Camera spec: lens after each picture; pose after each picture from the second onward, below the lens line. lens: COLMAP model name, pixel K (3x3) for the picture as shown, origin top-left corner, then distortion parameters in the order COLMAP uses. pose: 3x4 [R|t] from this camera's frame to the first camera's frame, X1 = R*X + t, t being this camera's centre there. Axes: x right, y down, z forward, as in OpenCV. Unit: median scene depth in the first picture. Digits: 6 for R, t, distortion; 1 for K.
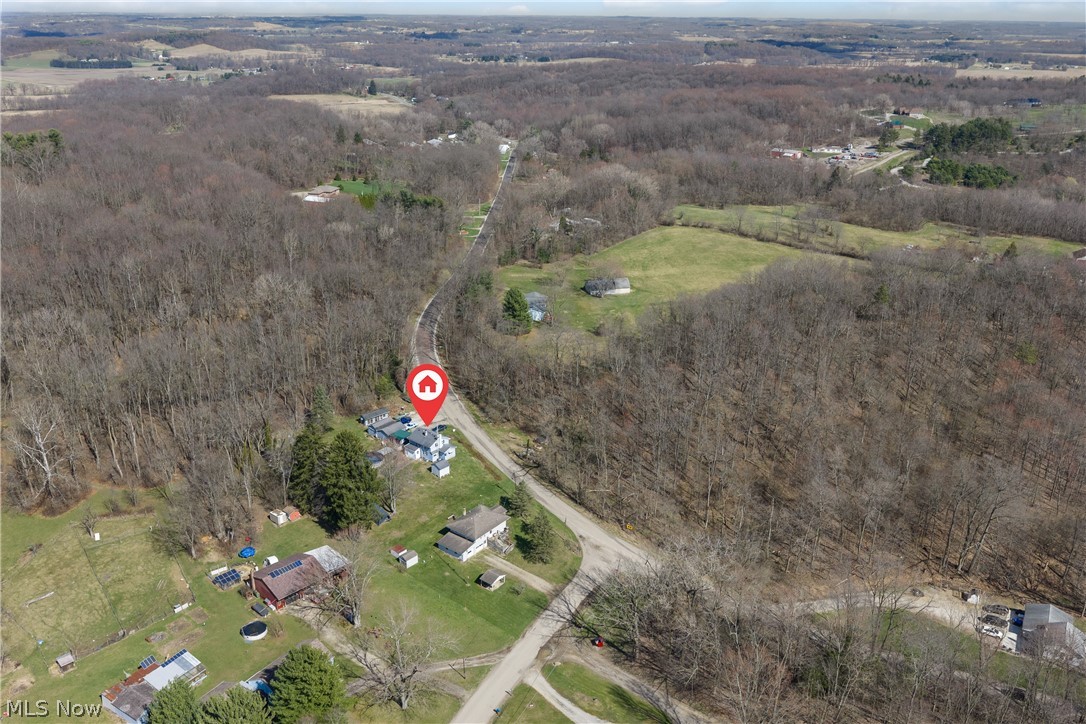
lens RADIAL K [[899.2, 0, 550.6], [0, 899.2, 376.3], [0, 0, 1]] dist [0.002513, -0.011958]
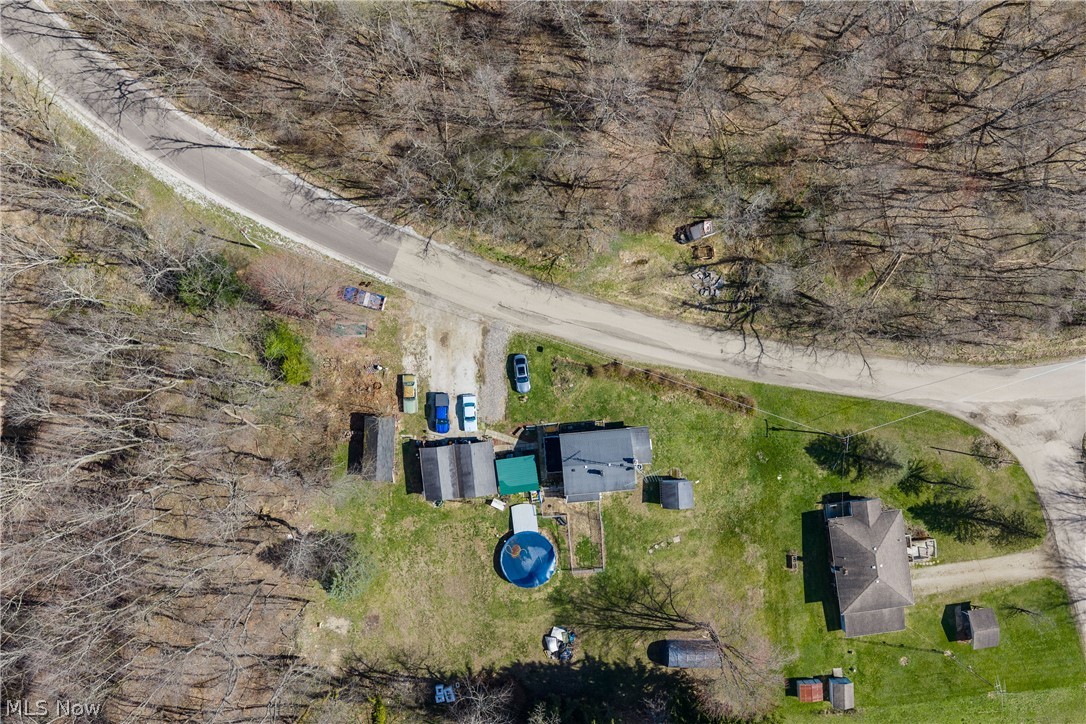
lens RADIAL K [[899.2, 0, 550.6], [0, 899.2, 376.3], [0, 0, 1]] dist [0.002513, -0.011958]
pose [[0.706508, -0.707693, -0.004063, -0.114268], [0.269309, 0.263540, 0.926293, -0.359610], [-0.654461, -0.655528, 0.376782, 0.830262]]
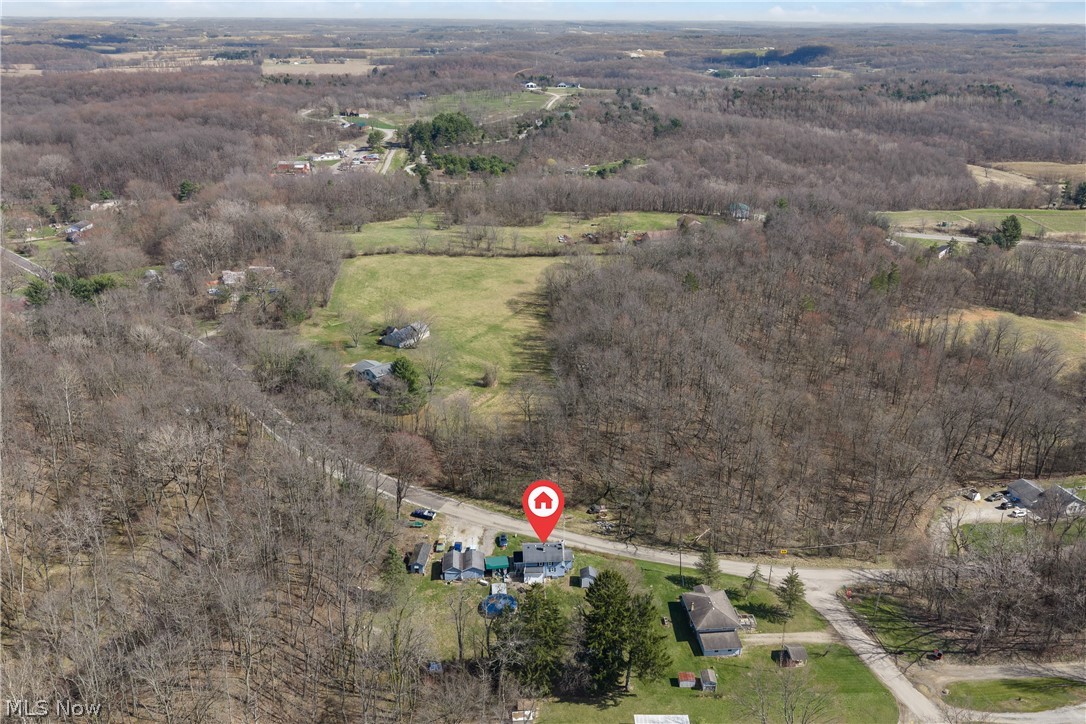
lens RADIAL K [[899.2, 0, 550.6], [0, 899.2, 376.3], [0, 0, 1]] dist [0.002513, -0.011958]
pose [[0.719847, -0.261983, 0.642795, -0.590885], [0.260010, 0.960388, 0.100247, -0.159797], [-0.643596, 0.094971, 0.759451, 0.335590]]
